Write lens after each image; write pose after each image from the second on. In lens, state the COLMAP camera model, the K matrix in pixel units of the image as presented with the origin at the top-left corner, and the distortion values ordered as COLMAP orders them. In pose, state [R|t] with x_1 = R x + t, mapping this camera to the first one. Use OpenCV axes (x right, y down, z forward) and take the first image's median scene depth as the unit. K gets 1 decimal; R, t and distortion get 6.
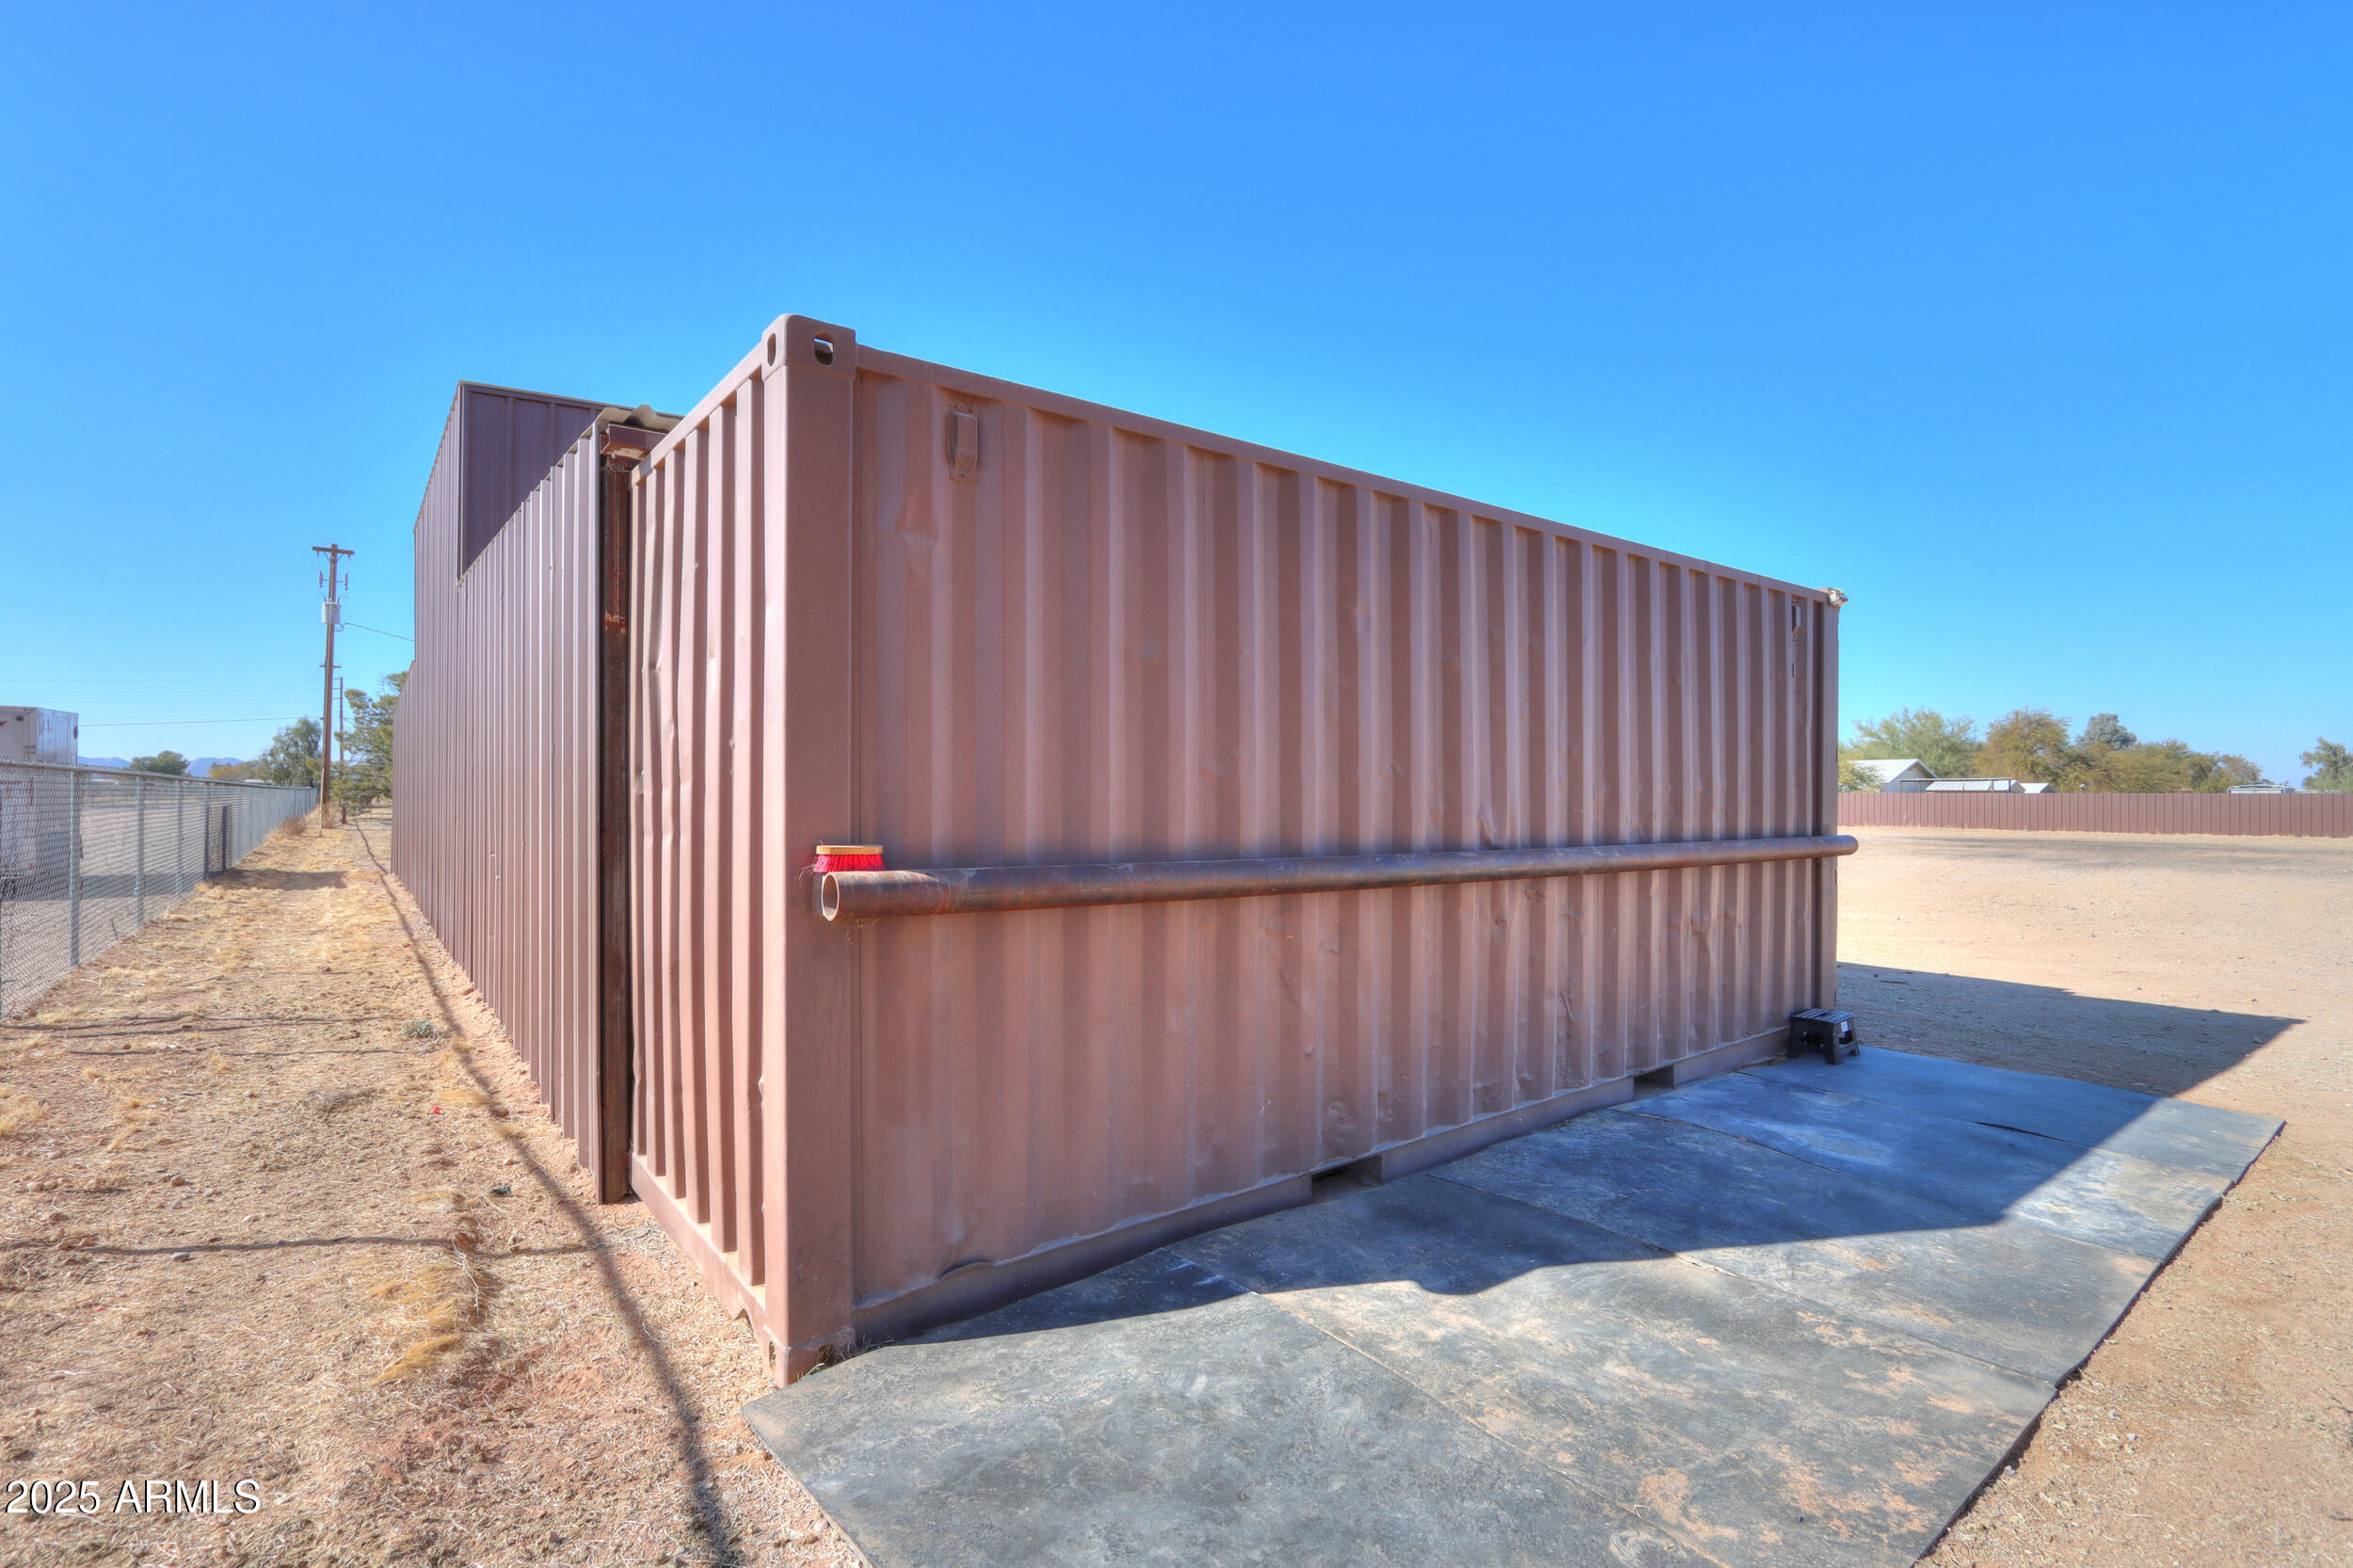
lens RADIAL K [[1116.9, 0, 1176.5], [0, 1116.9, 784.0], [0, 0, 1]] dist [-0.001283, -0.000049]
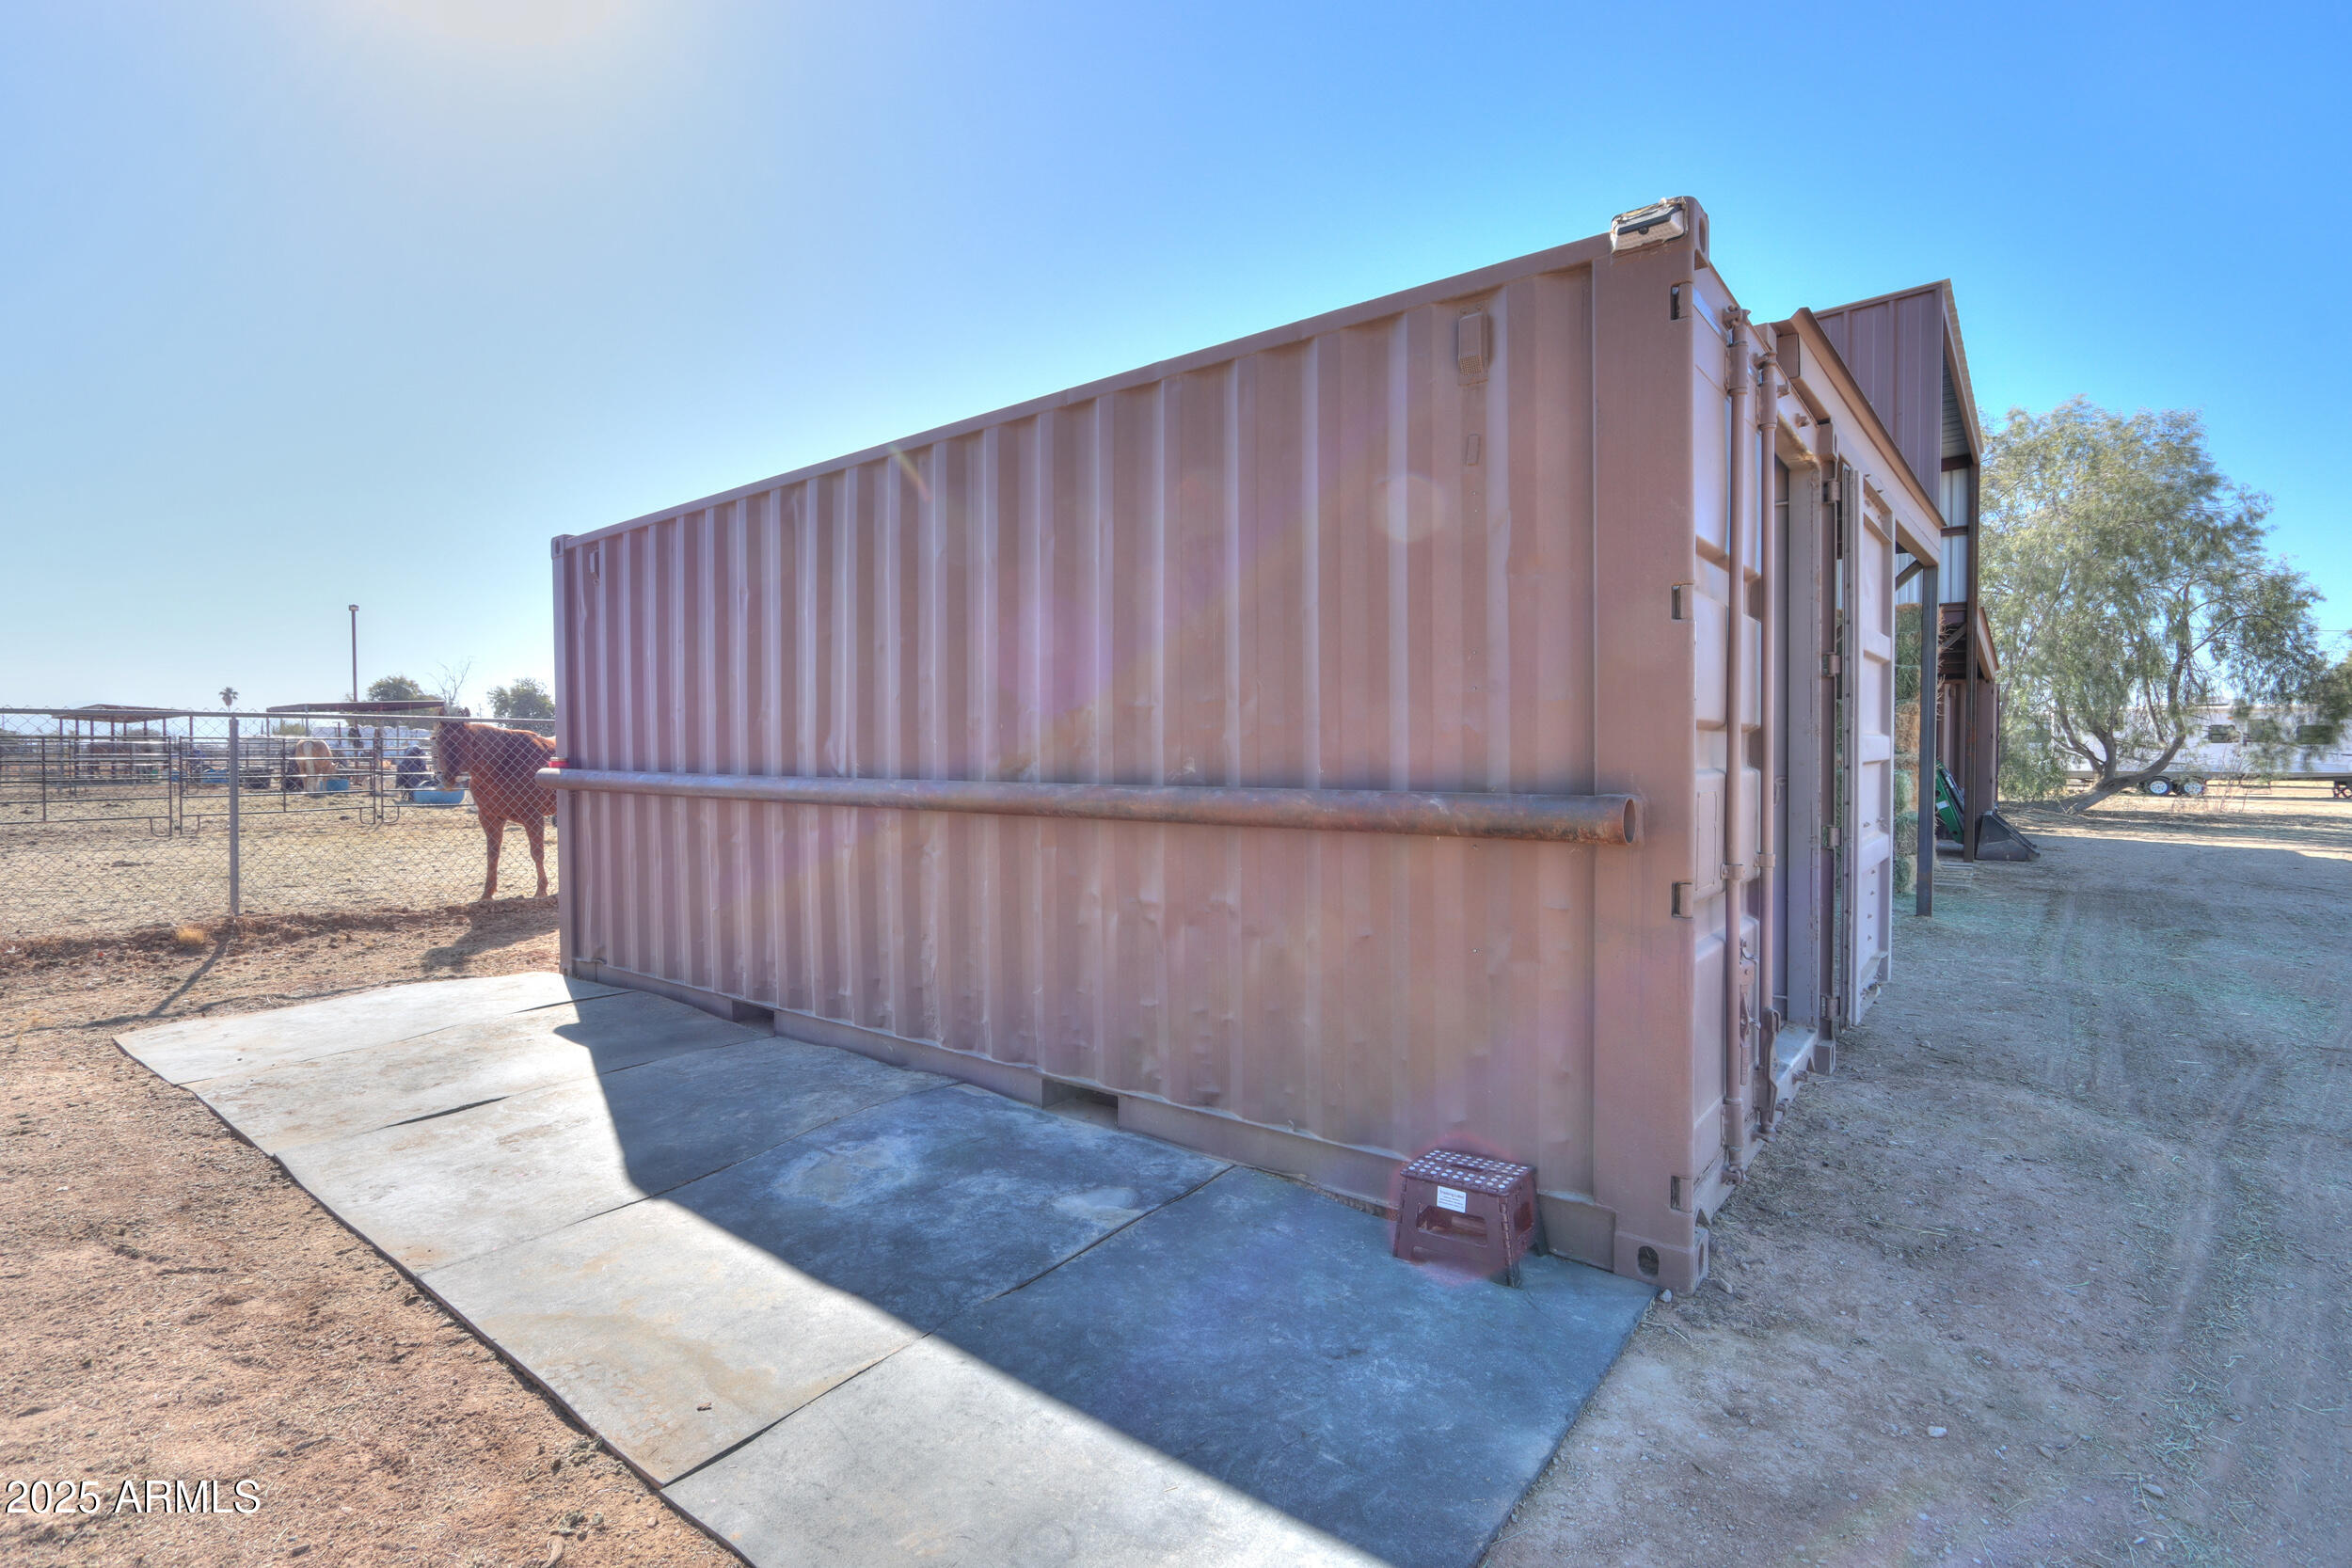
lens RADIAL K [[1147.7, 0, 1129.8], [0, 1147.7, 777.1], [0, 0, 1]] dist [-0.003860, -0.000208]
pose [[0.204947, 0.024925, -0.978456, 1.331227], [0.012327, 0.999531, 0.028043, 0.028159], [0.978695, -0.017809, 0.204544, 0.980635]]
